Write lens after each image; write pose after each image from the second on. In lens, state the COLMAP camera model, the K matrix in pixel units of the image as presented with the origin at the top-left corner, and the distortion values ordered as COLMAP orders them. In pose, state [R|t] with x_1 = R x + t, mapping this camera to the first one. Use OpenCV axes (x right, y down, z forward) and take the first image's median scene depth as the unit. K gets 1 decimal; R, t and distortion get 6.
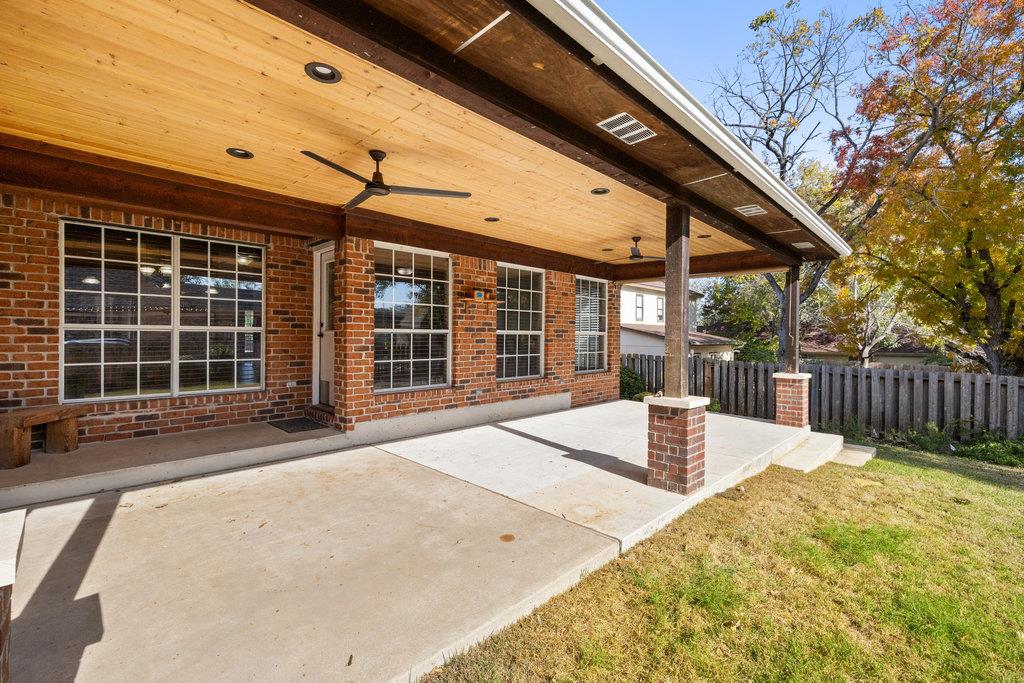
lens RADIAL K [[444.9, 0, 512.0], [0, 444.9, 341.5], [0, 0, 1]] dist [0.001525, 0.000250]
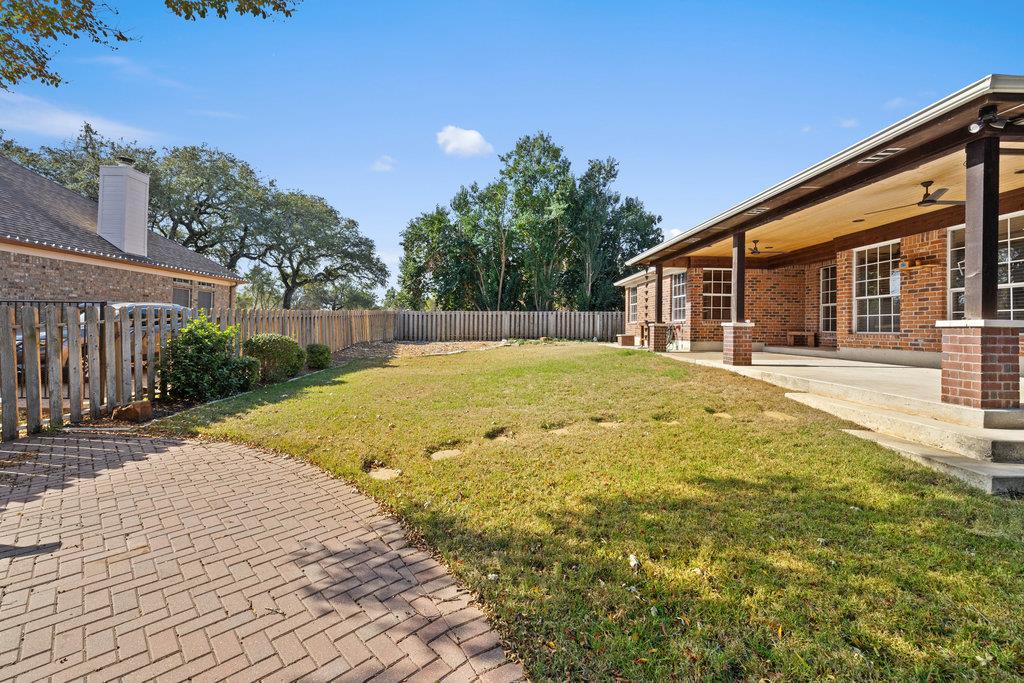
lens RADIAL K [[436.4, 0, 512.0], [0, 436.4, 341.5], [0, 0, 1]] dist [-0.001146, -0.000165]
pose [[-0.706299, 0.005946, -0.707889, 1.912769], [-0.025420, 0.999107, 0.033756, 0.124469], [0.707457, 0.041836, -0.705517, 1.263150]]
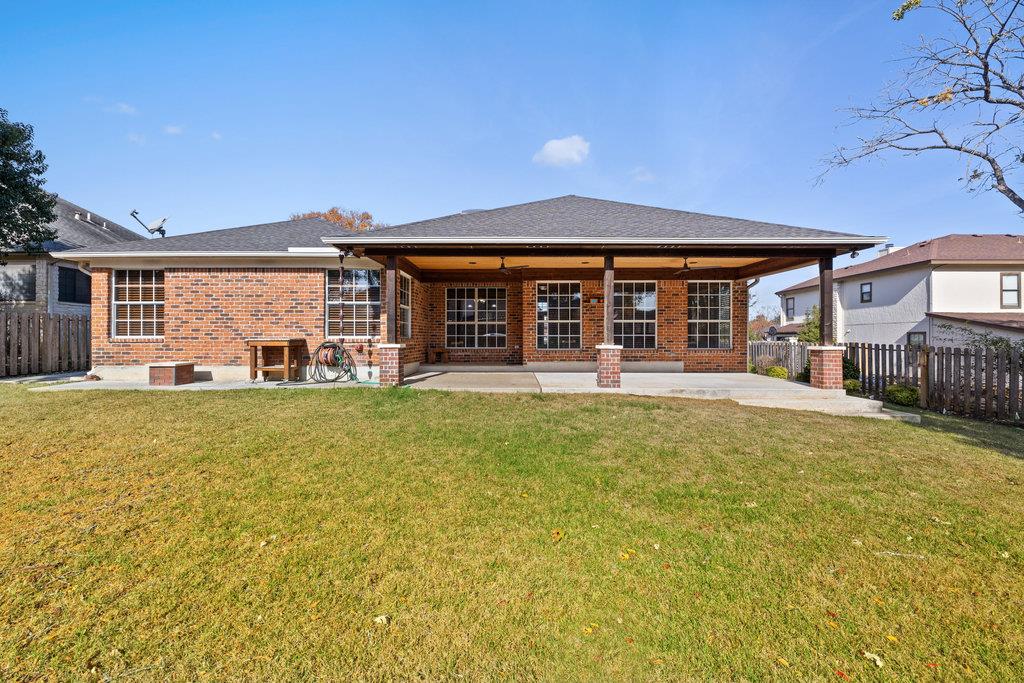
lens RADIAL K [[425.3, 0, 514.0], [0, 425.3, 339.1], [0, 0, 1]] dist [-0.000871, -0.000132]
pose [[0.694083, -0.006836, -0.719862, 1.109213], [-0.003348, 0.999913, -0.012724, 0.089509], [0.719887, 0.011242, 0.694000, -0.535577]]
